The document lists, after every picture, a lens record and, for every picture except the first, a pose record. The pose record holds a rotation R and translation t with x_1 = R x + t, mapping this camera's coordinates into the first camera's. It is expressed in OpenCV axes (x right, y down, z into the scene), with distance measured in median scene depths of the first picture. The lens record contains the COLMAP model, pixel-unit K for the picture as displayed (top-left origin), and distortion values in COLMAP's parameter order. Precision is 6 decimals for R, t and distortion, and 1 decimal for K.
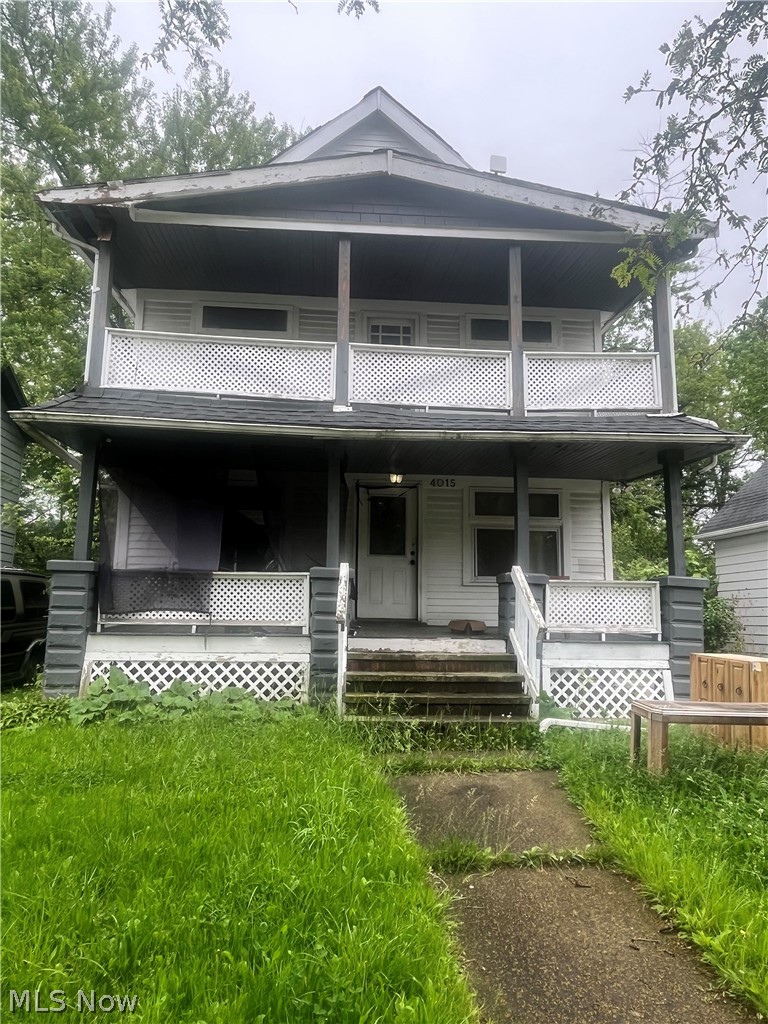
lens RADIAL K [[669.3, 0, 384.0], [0, 669.3, 512.0], [0, 0, 1]] dist [0.004952, 0.001033]
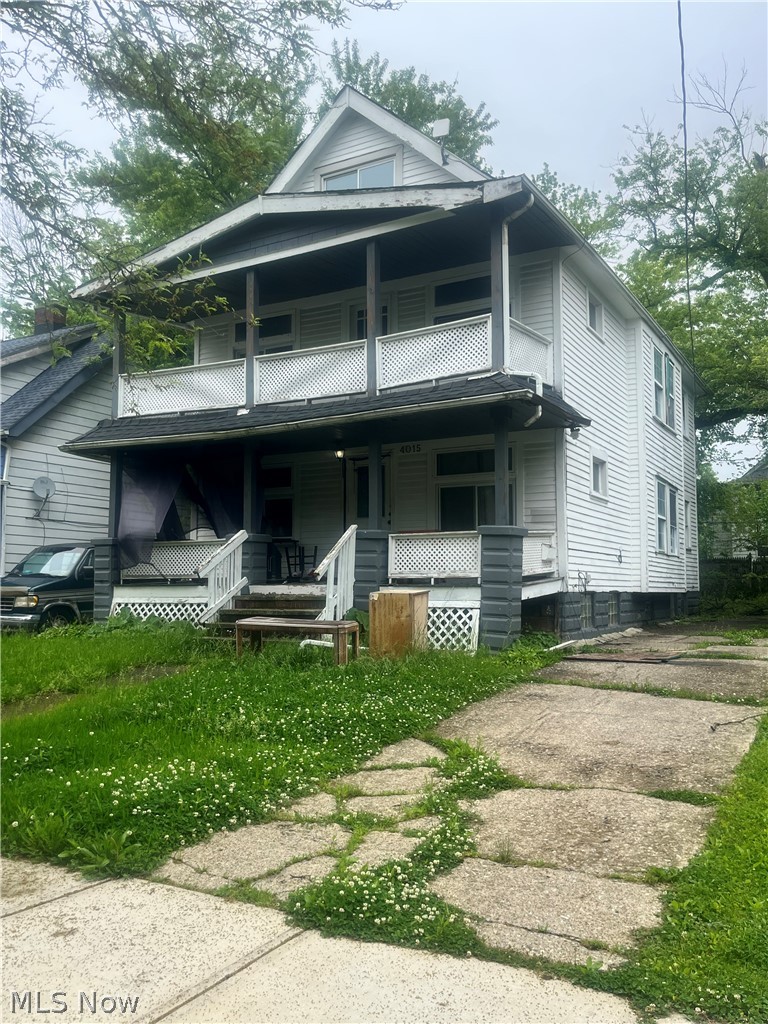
lens RADIAL K [[844.6, 0, 384.0], [0, 844.6, 512.0], [0, 0, 1]] dist [0.120154, -0.222802]
pose [[0.835632, -0.063647, -0.545590, 1.010738], [0.099203, 0.994418, 0.035936, 0.007043], [0.540258, -0.084154, 0.837281, -0.241560]]
